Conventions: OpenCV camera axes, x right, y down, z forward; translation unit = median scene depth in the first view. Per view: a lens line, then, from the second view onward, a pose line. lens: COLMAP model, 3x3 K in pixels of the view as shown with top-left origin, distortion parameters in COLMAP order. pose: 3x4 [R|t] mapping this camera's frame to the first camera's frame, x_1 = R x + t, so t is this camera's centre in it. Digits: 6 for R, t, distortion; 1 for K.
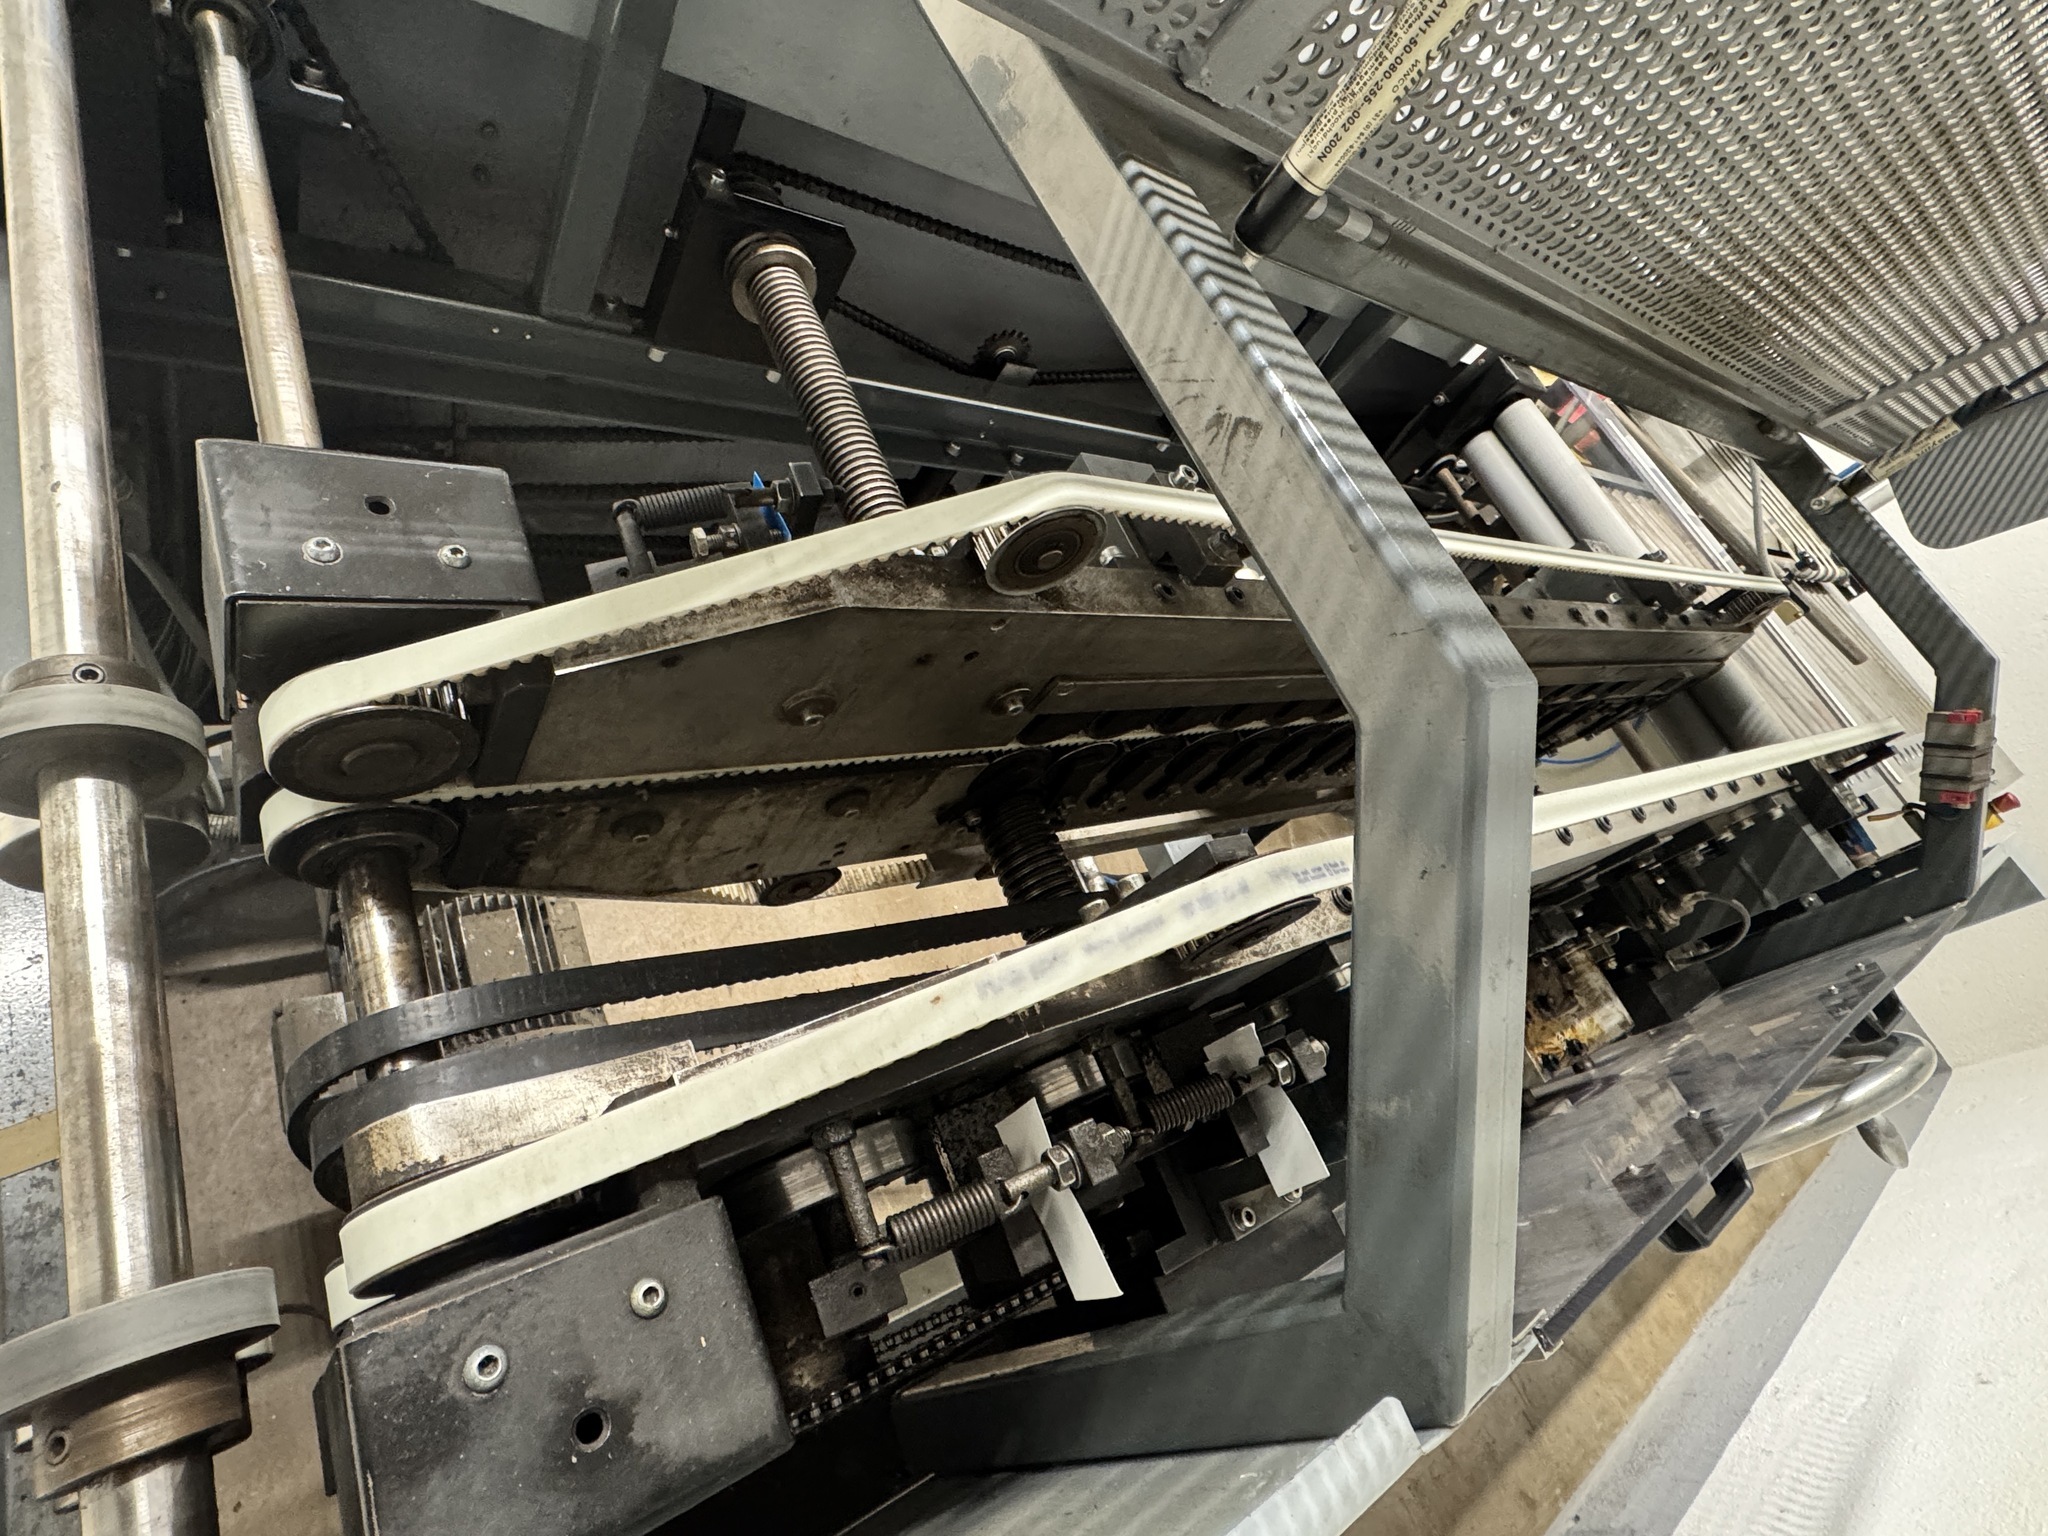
lens RADIAL K [[1017.1, 0, 1013.8], [0, 1017.1, 771.3], [0, 0, 1]] dist [0.001133, 0.000617]
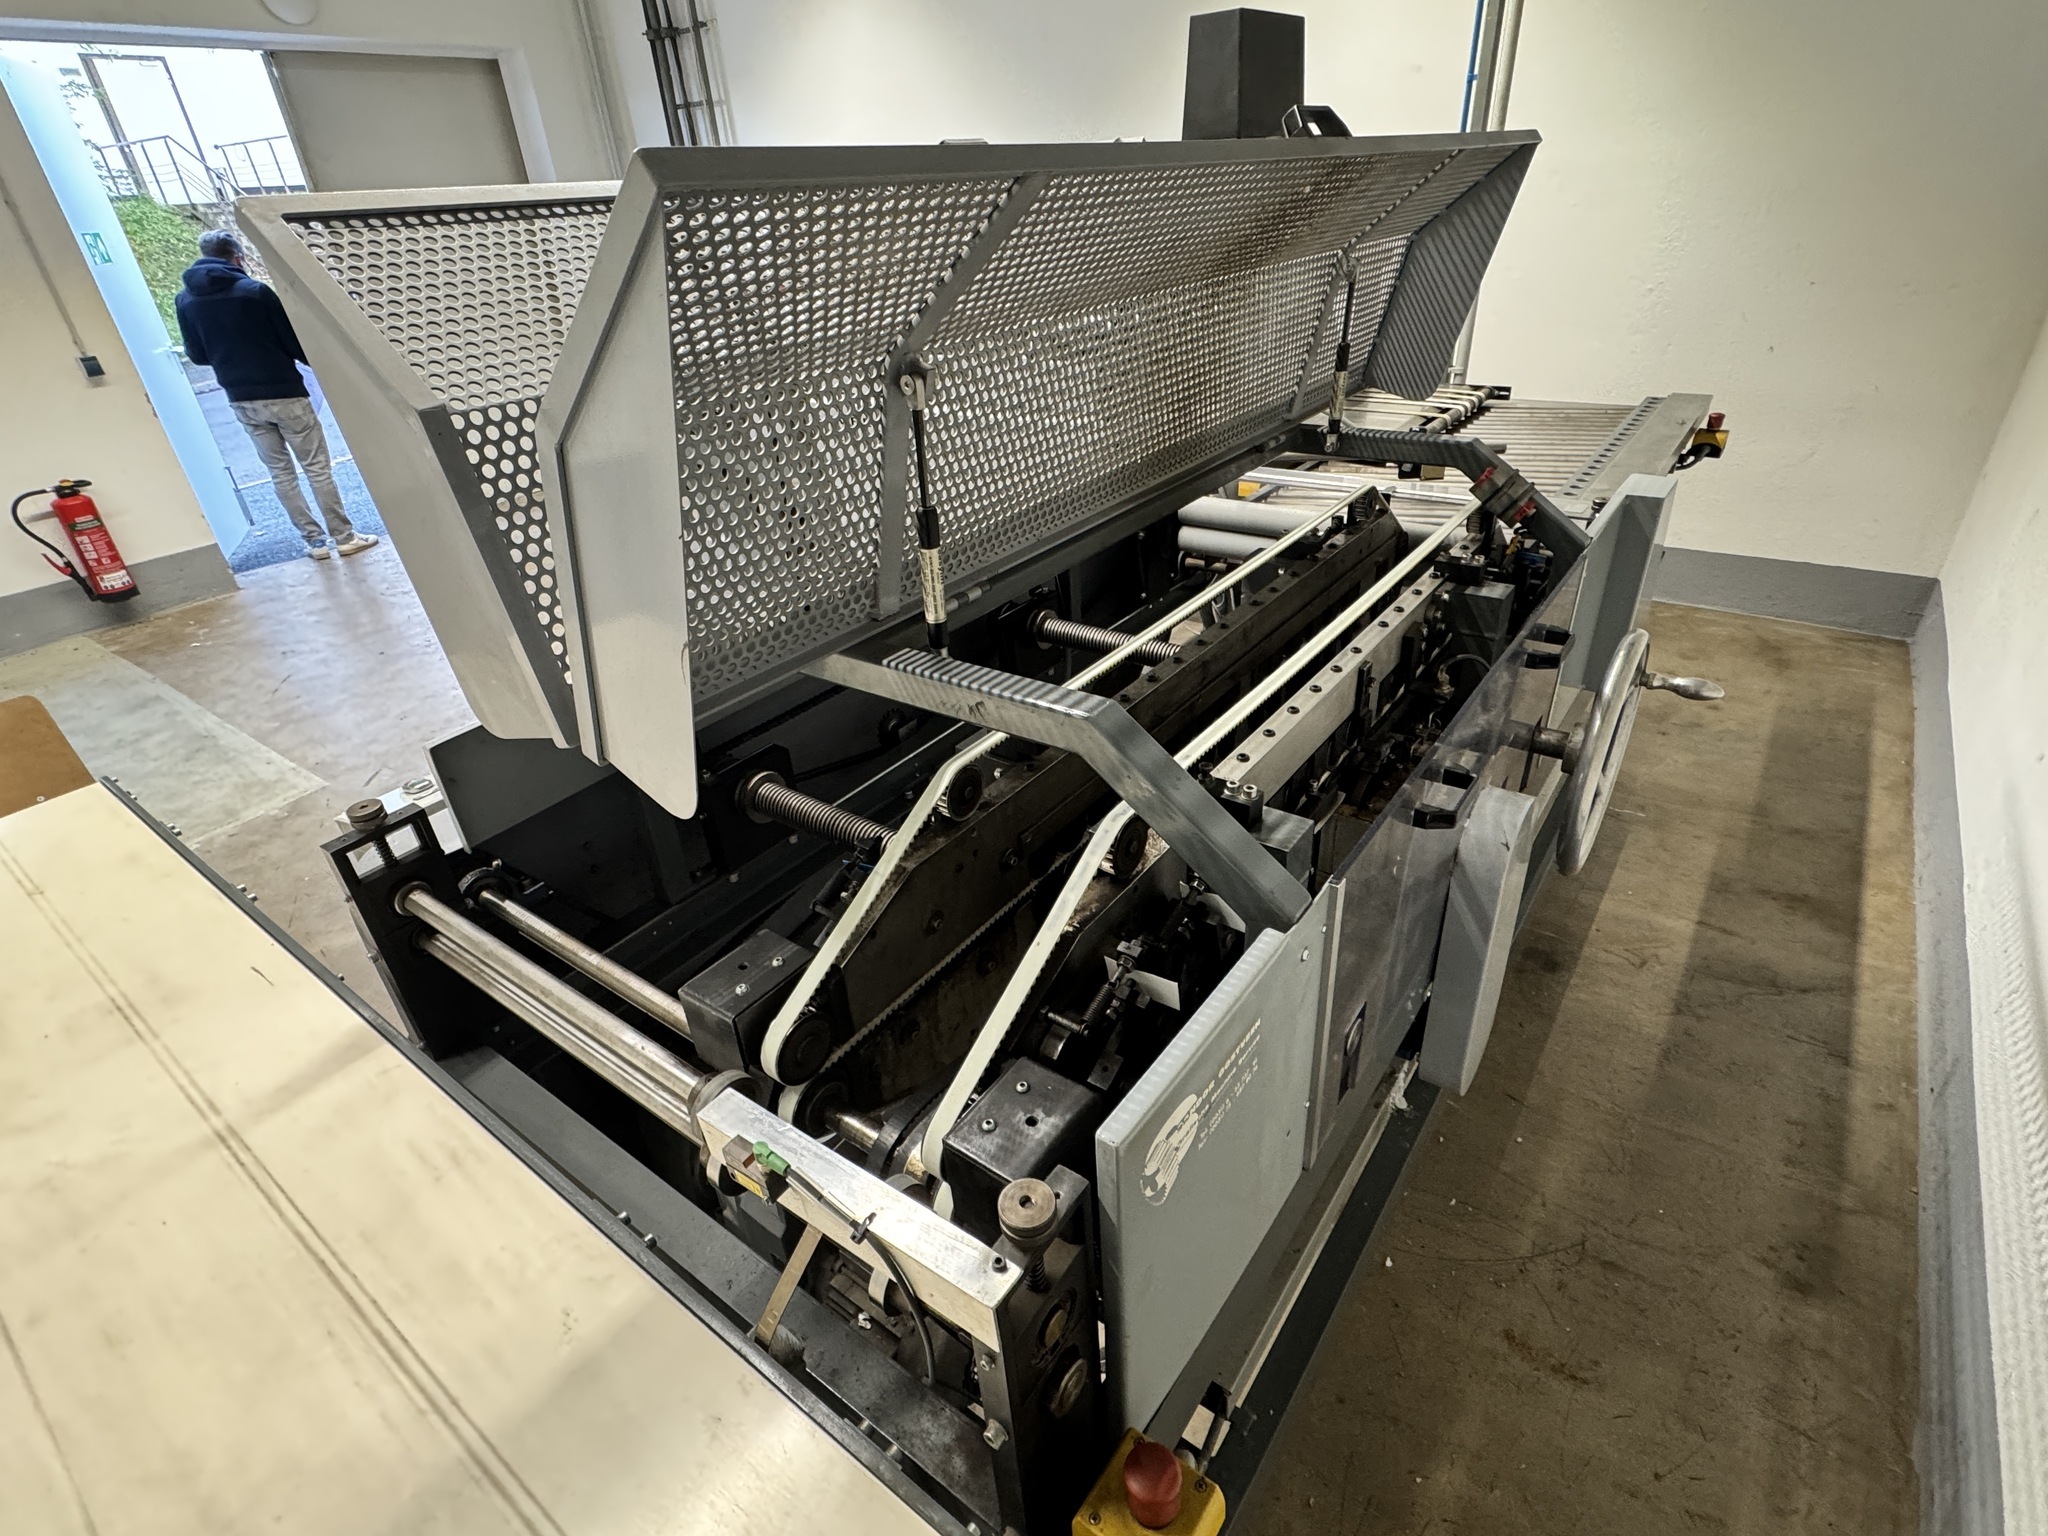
lens RADIAL K [[1002.7, 0, 1024.0], [0, 1002.7, 768.0], [0, 0, 1]] dist [0.001813, 0.000649]
pose [[0.731263, -0.680718, 0.043336, 0.066672], [0.666981, 0.700313, -0.254359, 0.389944], [0.142798, 0.214908, 0.966138, -1.106220]]
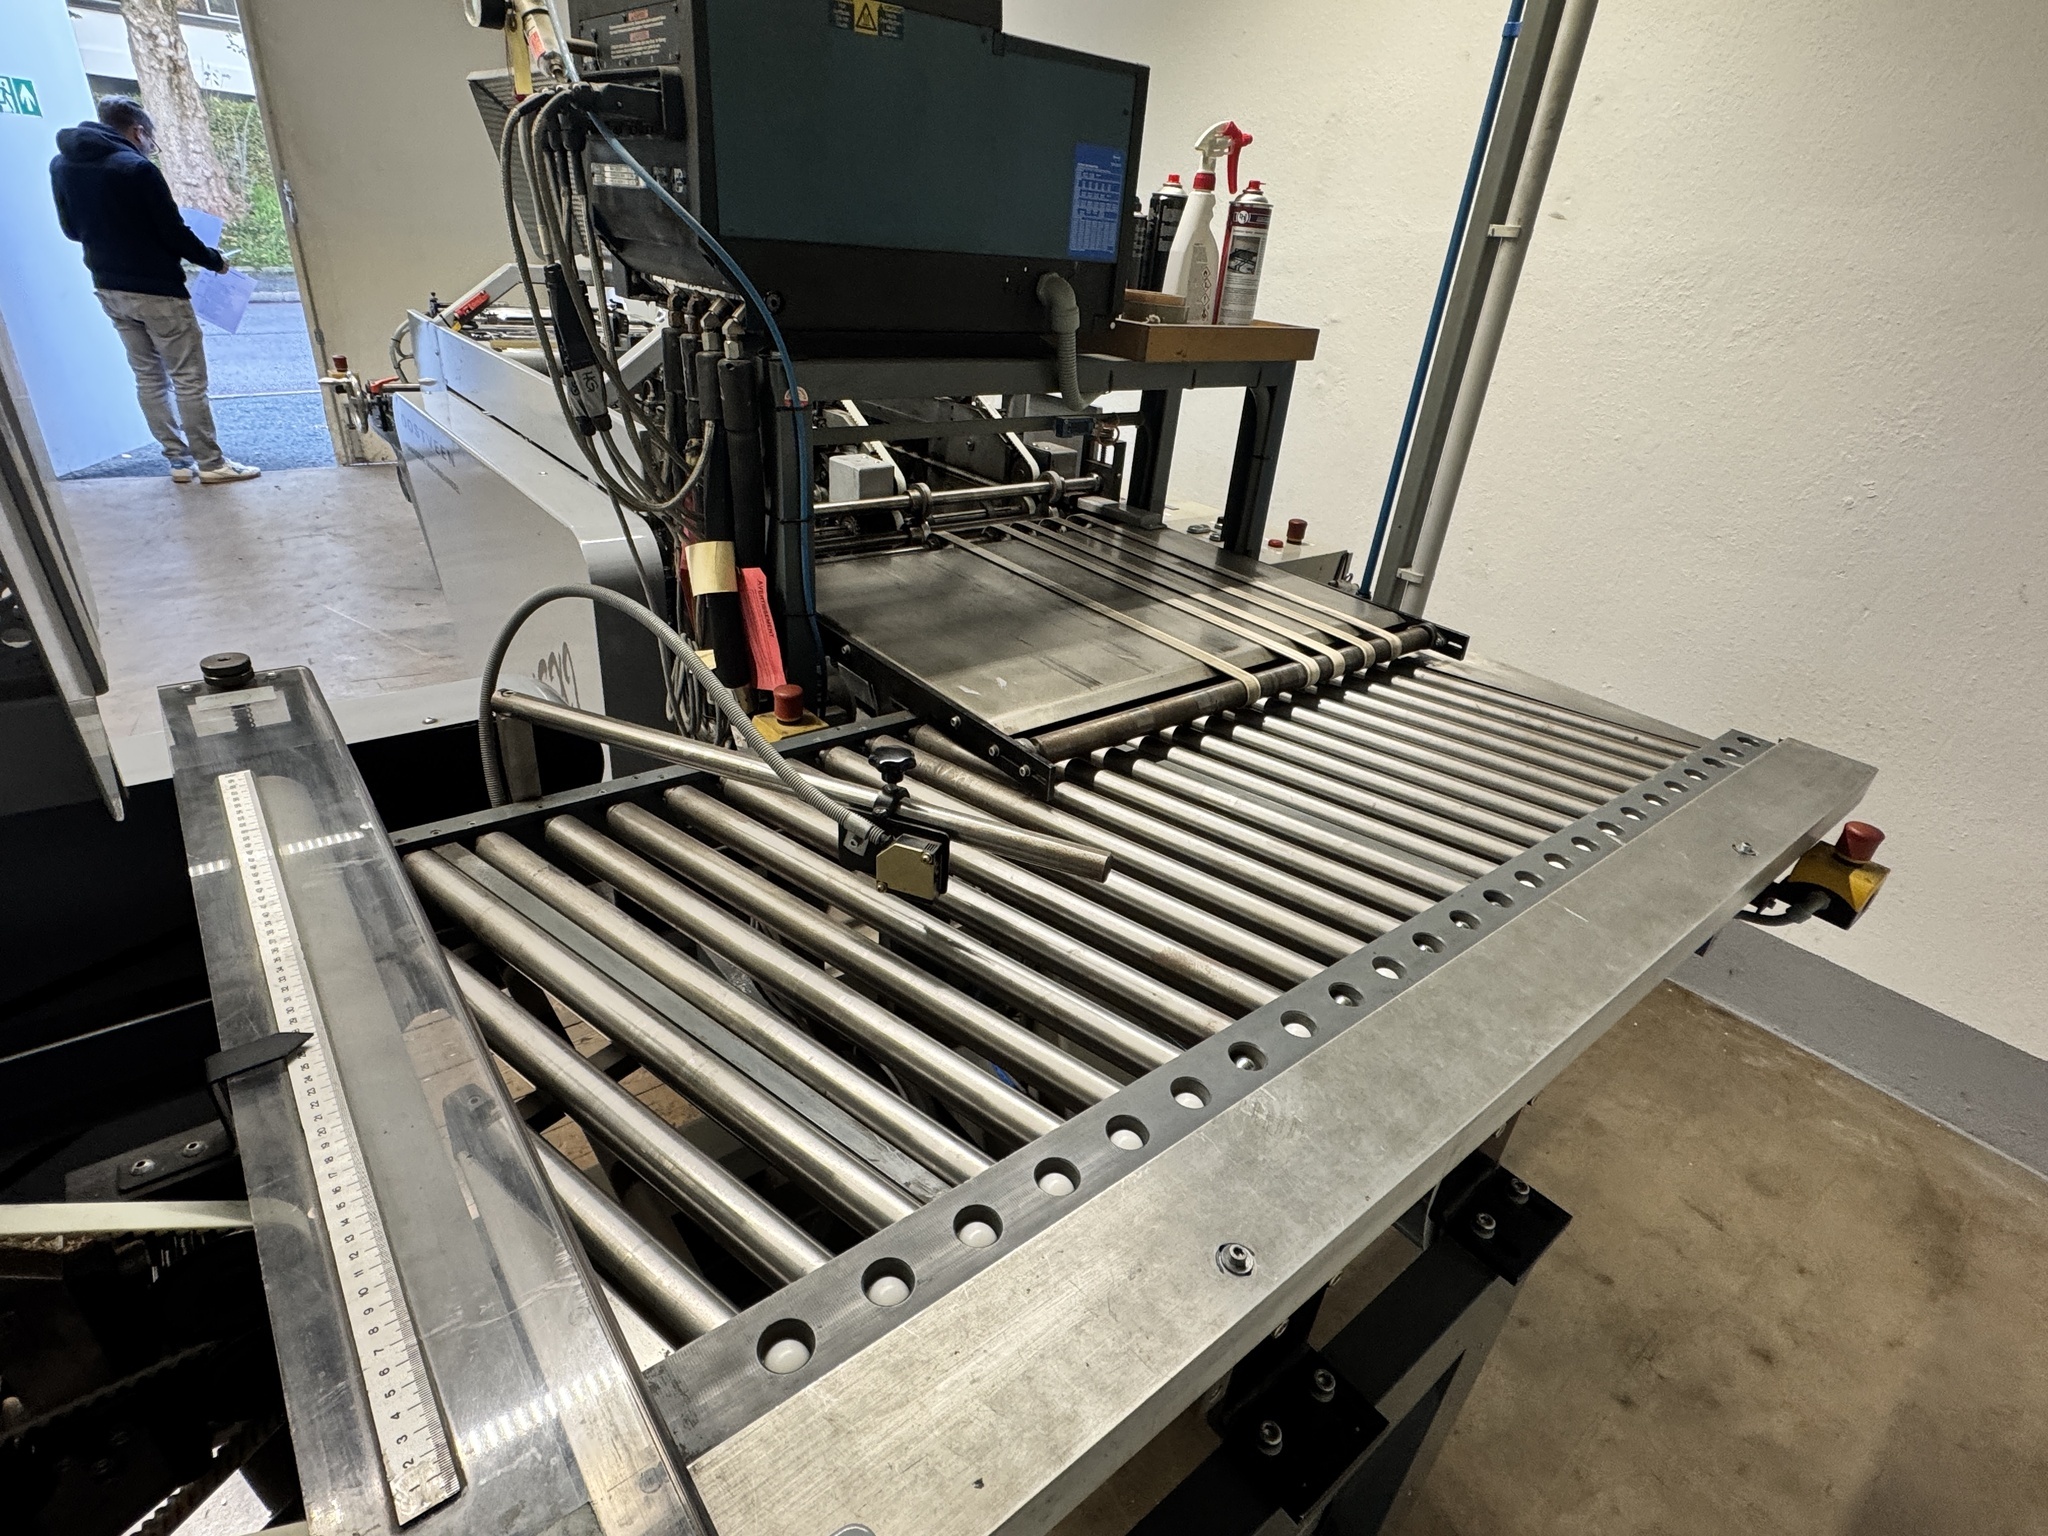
lens RADIAL K [[1017.1, 0, 1013.8], [0, 1017.1, 771.3], [0, 0, 1]] dist [0.001133, 0.000617]
pose [[0.875708, -0.479914, -0.053079, 3.245441], [0.431000, 0.826505, -0.362117, 0.012353], [0.217655, 0.294232, 0.930620, 2.037267]]
